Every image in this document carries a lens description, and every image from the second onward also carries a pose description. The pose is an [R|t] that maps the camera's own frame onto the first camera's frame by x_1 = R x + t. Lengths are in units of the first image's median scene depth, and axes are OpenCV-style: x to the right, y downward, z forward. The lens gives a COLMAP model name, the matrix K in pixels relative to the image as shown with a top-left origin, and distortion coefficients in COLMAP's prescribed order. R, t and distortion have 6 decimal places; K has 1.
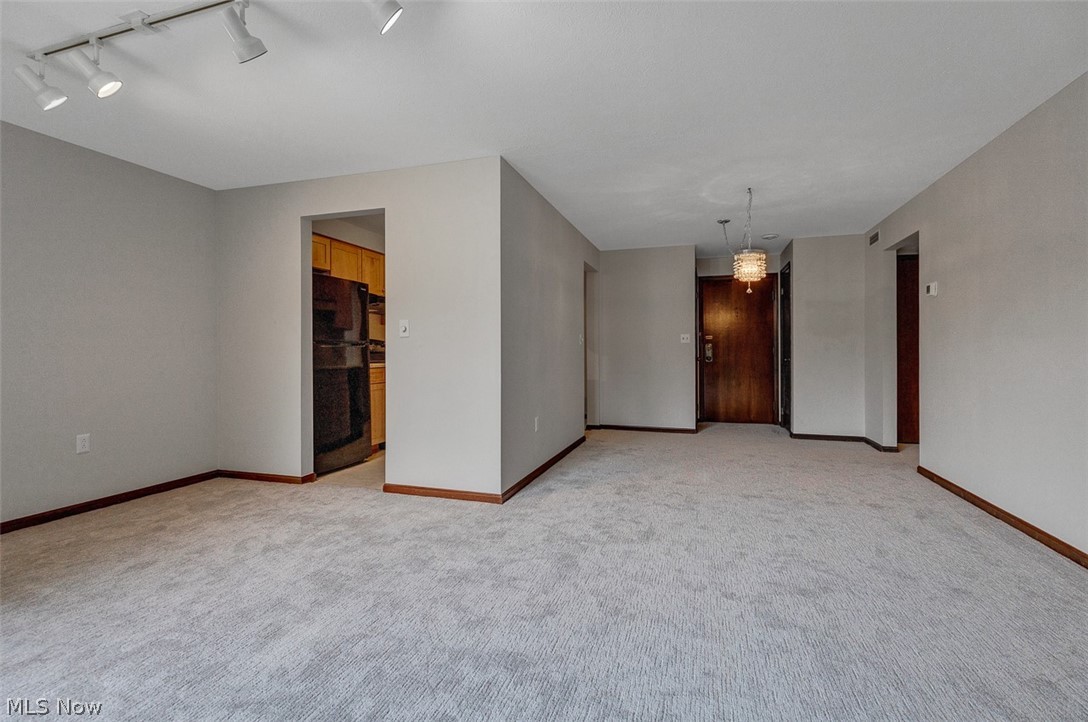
lens RADIAL K [[501.7, 0, 545.7], [0, 501.7, 351.9], [0, 0, 1]] dist [-0.000109, 0.000302]
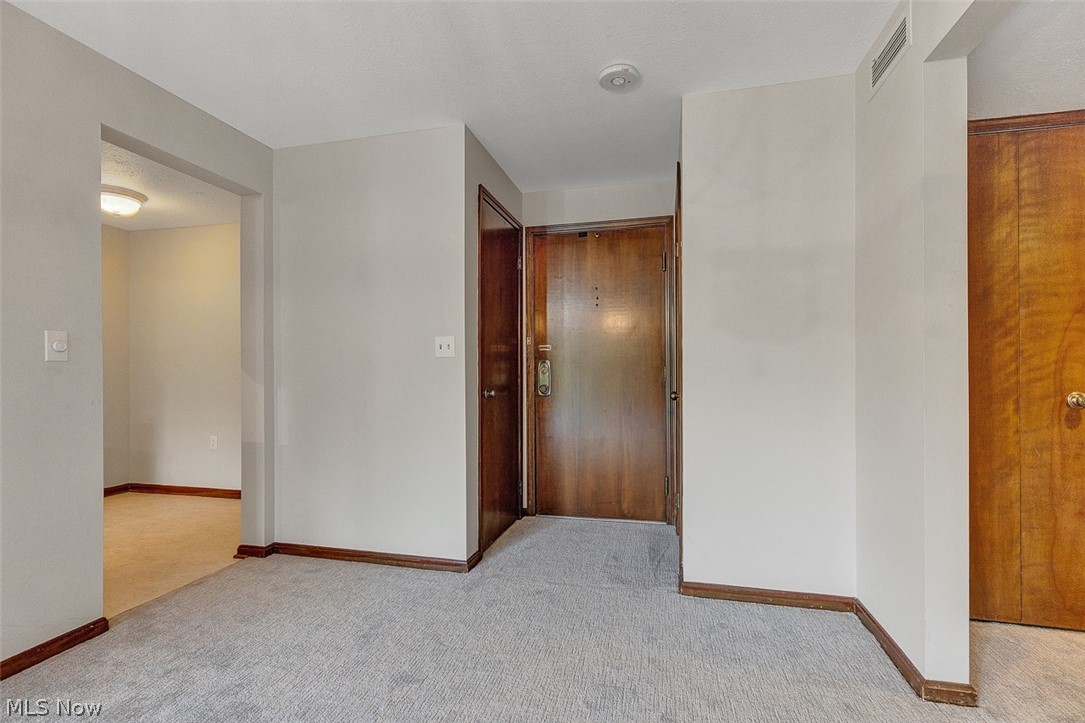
lens RADIAL K [[500.3, 0, 542.2], [0, 500.3, 363.3], [0, 0, 1]] dist [-0.000109, 0.000302]
pose [[0.997543, -0.000312, 0.070056, 0.315565], [0.001220, 0.999916, -0.012913, -0.006445], [-0.070046, 0.012967, 0.997459, 0.543845]]
